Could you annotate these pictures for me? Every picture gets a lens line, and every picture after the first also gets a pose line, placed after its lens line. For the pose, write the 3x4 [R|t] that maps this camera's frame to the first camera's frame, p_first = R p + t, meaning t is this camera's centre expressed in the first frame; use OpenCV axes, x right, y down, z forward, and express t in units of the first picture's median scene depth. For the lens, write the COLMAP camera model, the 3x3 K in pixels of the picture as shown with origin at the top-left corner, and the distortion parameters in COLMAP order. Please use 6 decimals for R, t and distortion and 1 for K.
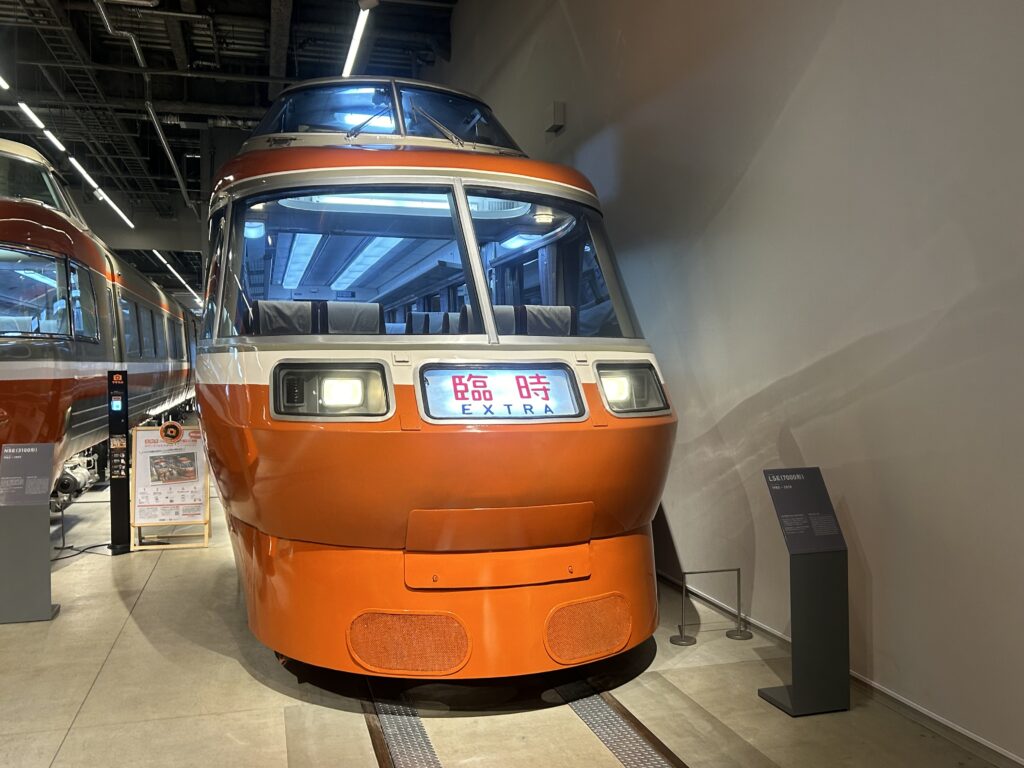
lens RADIAL K [[912.4, 0, 513.5], [0, 912.4, 388.0], [0, 0, 1]] dist [0.003430, -0.014828]
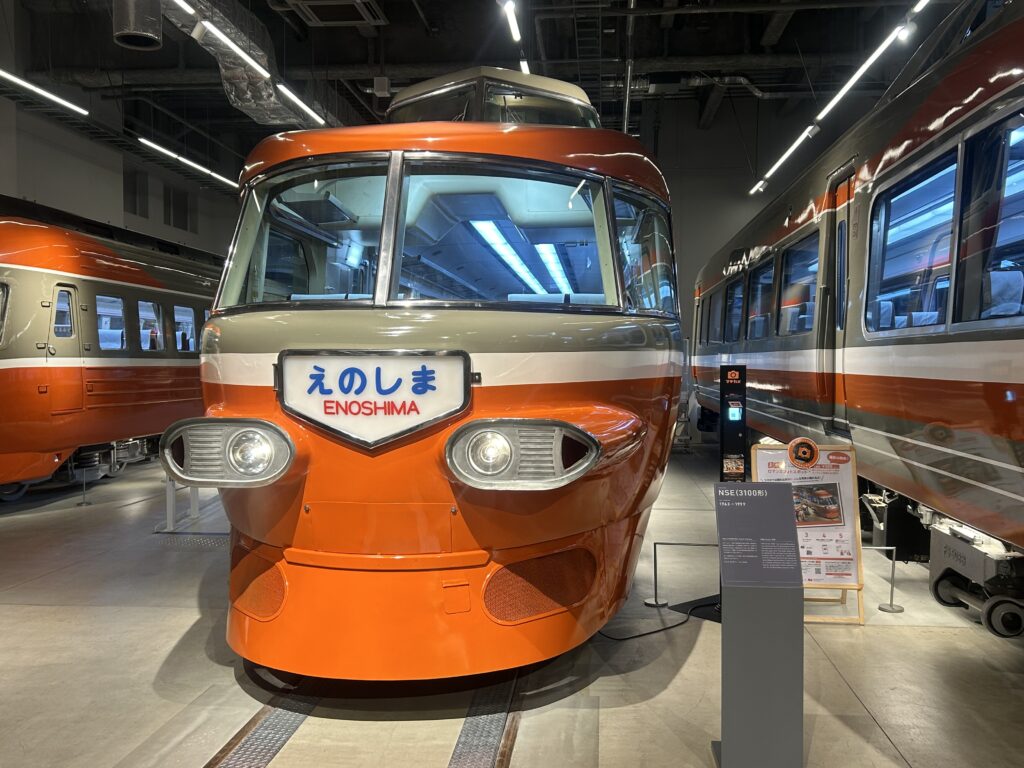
lens RADIAL K [[912.4, 0, 512.3], [0, 912.4, 378.3], [0, 0, 1]] dist [0.003430, -0.014828]
pose [[0.931440, 0.006029, -0.363845, -0.329128], [-0.009494, 0.999925, -0.007737, -0.001501], [0.363772, 0.010661, 0.931427, 0.265069]]
